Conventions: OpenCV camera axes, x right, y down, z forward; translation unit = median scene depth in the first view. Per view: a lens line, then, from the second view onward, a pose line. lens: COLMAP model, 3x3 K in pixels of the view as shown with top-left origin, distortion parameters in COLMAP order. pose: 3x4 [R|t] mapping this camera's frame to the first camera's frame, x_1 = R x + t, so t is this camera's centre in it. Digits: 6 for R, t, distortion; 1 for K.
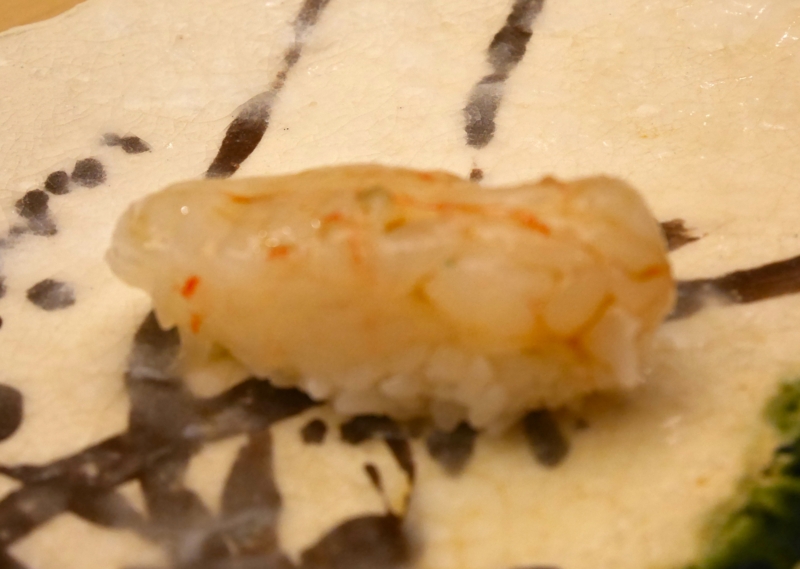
lens RADIAL K [[1541.9, 0, 438.1], [0, 1541.9, 284.5], [0, 0, 1]] dist [-0.009690, 0.208995]
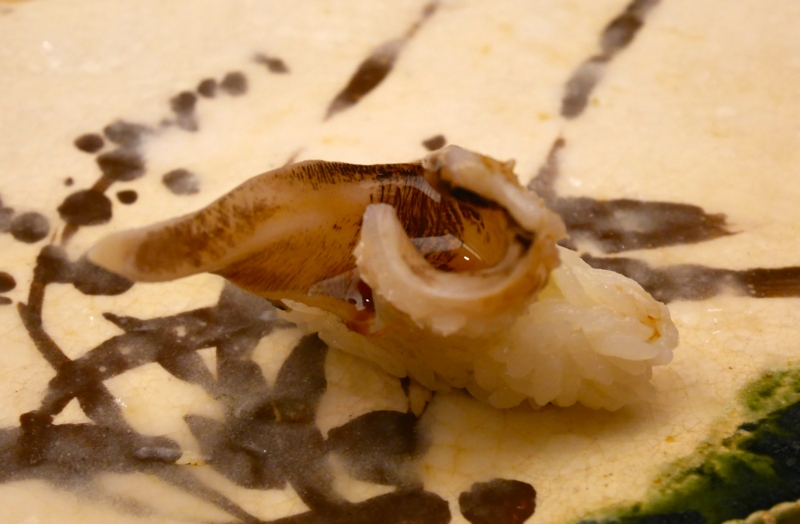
lens RADIAL K [[1518.9, 0, 400.0], [0, 1518.9, 262.0], [0, 0, 1]] dist [0.005797, 0.039576]
pose [[0.974124, 0.183711, -0.131652, 0.082372], [-0.178412, 0.982629, 0.051073, -0.023298], [0.138748, -0.026263, 0.989979, -0.147778]]
